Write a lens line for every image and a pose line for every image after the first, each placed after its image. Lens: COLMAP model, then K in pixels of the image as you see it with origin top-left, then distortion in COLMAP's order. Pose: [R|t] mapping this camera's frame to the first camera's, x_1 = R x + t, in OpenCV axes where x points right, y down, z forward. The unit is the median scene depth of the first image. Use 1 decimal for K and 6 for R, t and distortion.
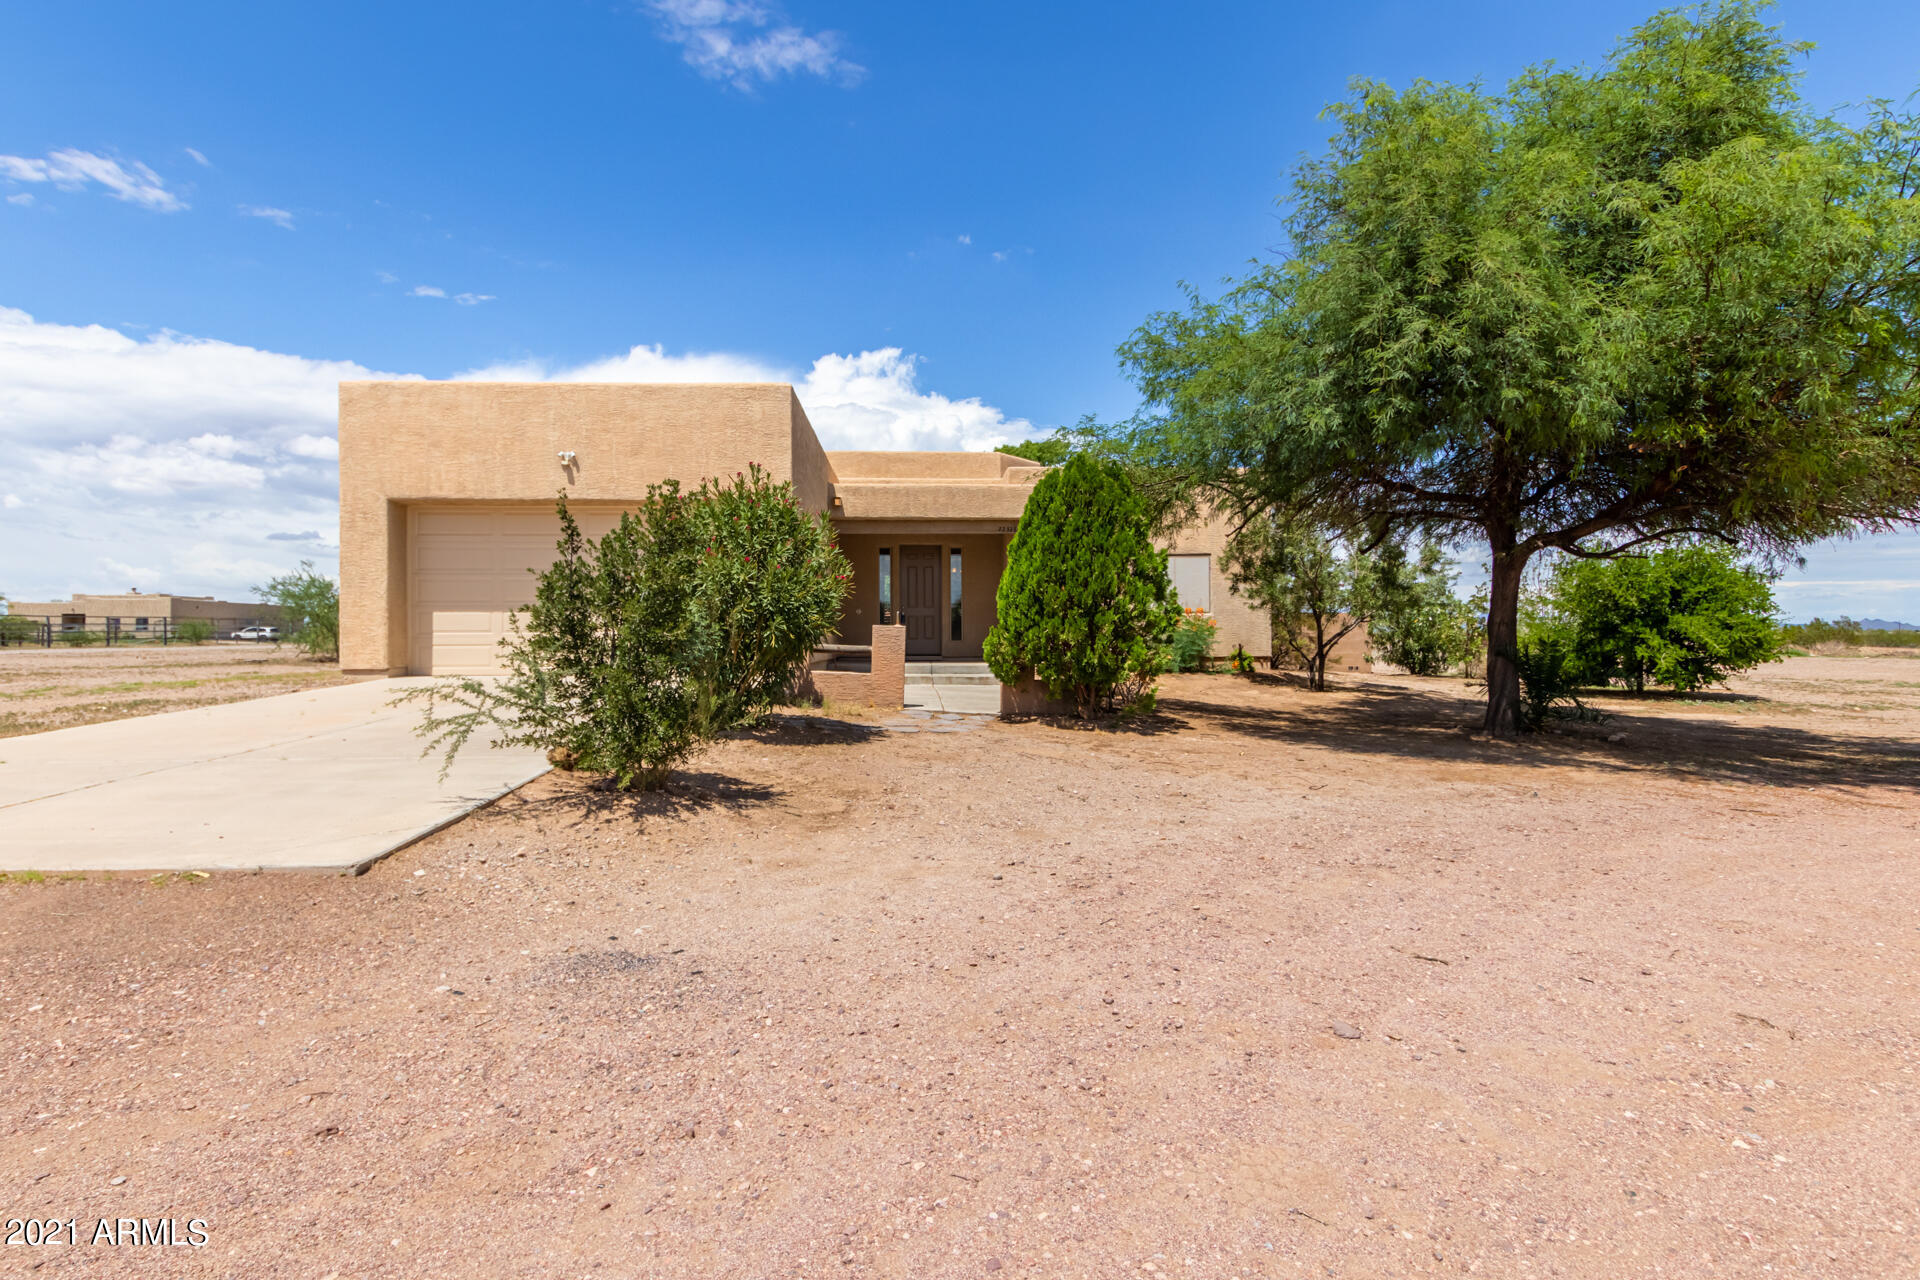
lens RADIAL K [[966.2, 0, 960.0], [0, 966.2, 640.0], [0, 0, 1]] dist [0.049571, 0.000171]
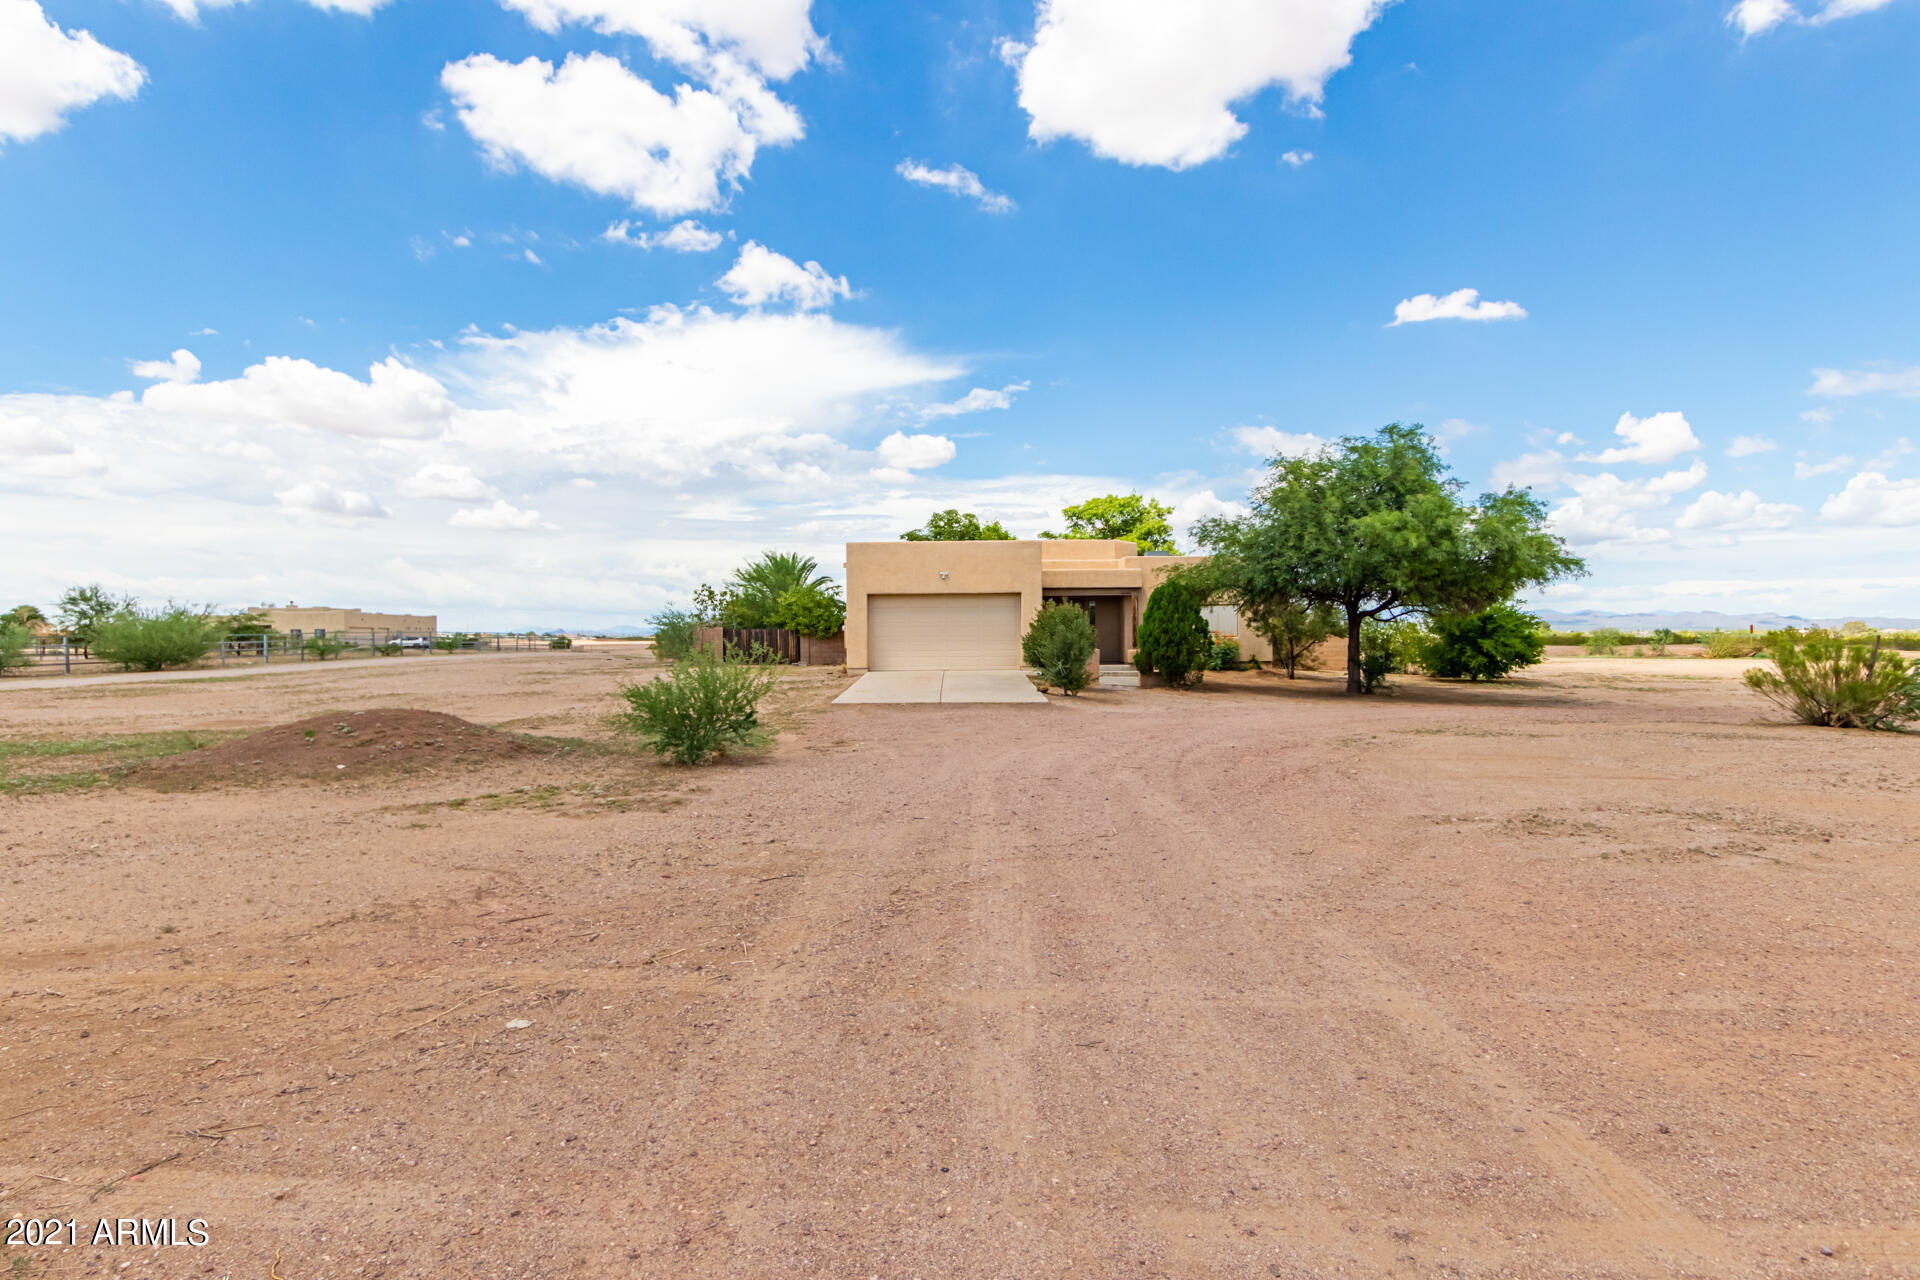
lens RADIAL K [[999.4, 0, 960.0], [0, 999.4, 640.0], [0, 0, 1]] dist [-0.000188, -0.000148]
pose [[0.998538, -0.003062, -0.053971, -0.176310], [0.002888, 0.999990, -0.003313, -0.019673], [0.053980, 0.003152, 0.998537, -0.988063]]
